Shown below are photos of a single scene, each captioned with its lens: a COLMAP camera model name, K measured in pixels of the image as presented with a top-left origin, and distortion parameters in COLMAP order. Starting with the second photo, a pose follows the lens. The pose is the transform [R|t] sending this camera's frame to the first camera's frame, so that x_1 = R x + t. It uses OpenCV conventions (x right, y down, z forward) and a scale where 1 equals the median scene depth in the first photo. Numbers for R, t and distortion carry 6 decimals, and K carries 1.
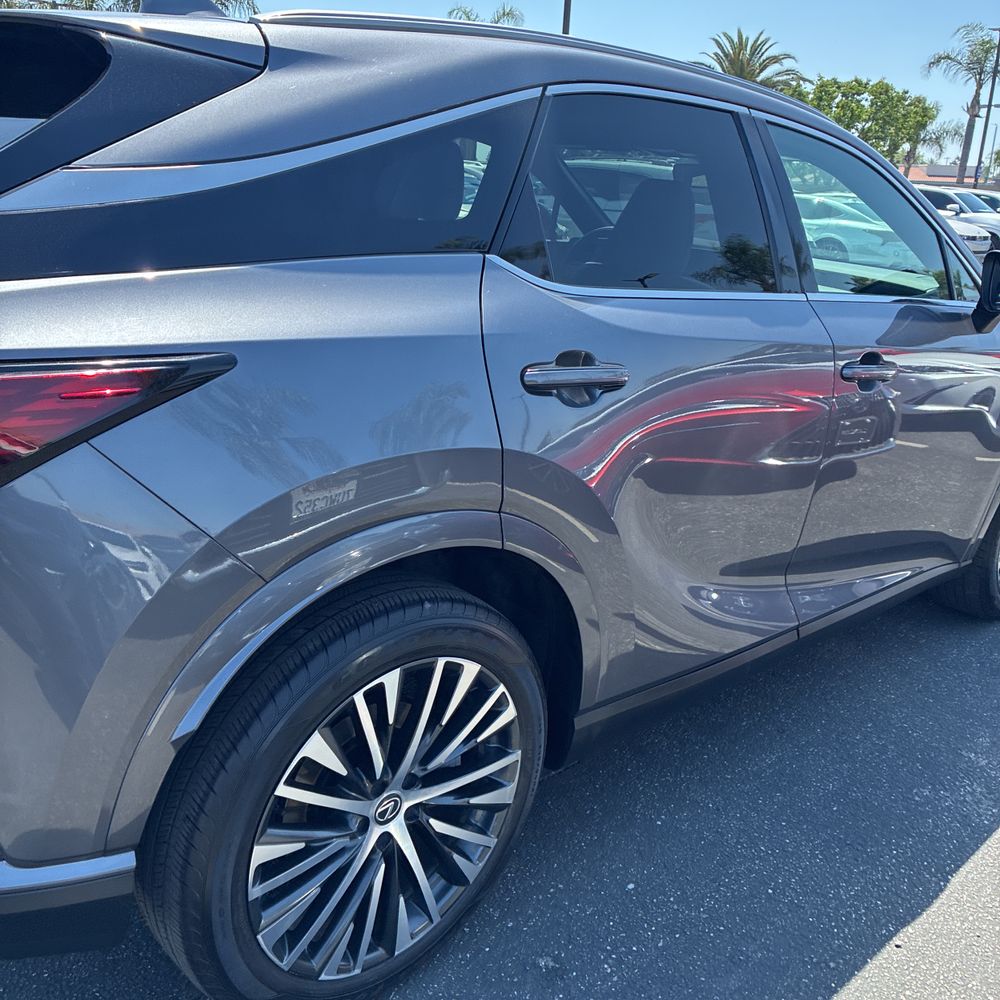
lens RADIAL K [[1010.8, 0, 497.3], [0, 1010.8, 503.6], [0, 0, 1]] dist [0.019648, 0.000000]
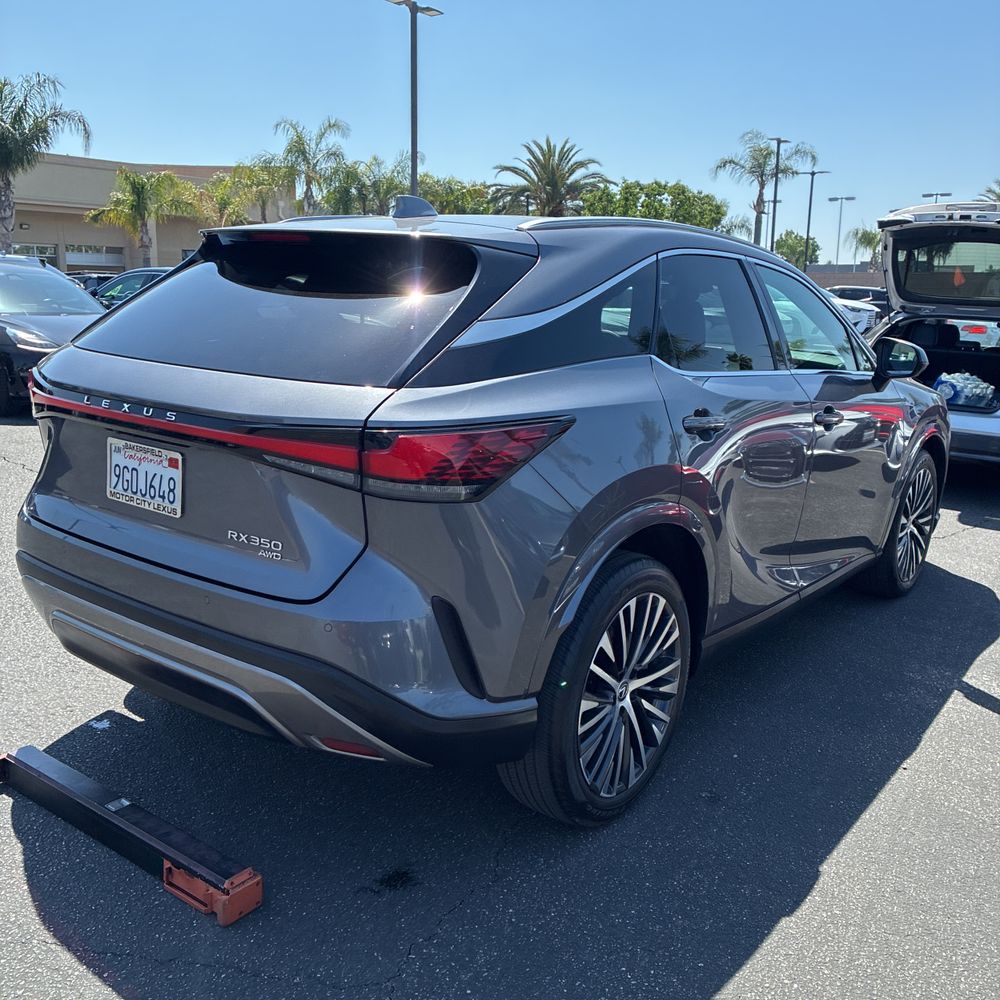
lens RADIAL K [[1010.8, 0, 496.0], [0, 1010.8, 496.5], [0, 0, 1]] dist [0.019648, 0.000000]
pose [[0.984656, -0.064525, 0.162138, -0.489268], [0.079411, 0.993032, -0.087069, 0.102981], [-0.155390, 0.098609, 0.982919, -0.530220]]
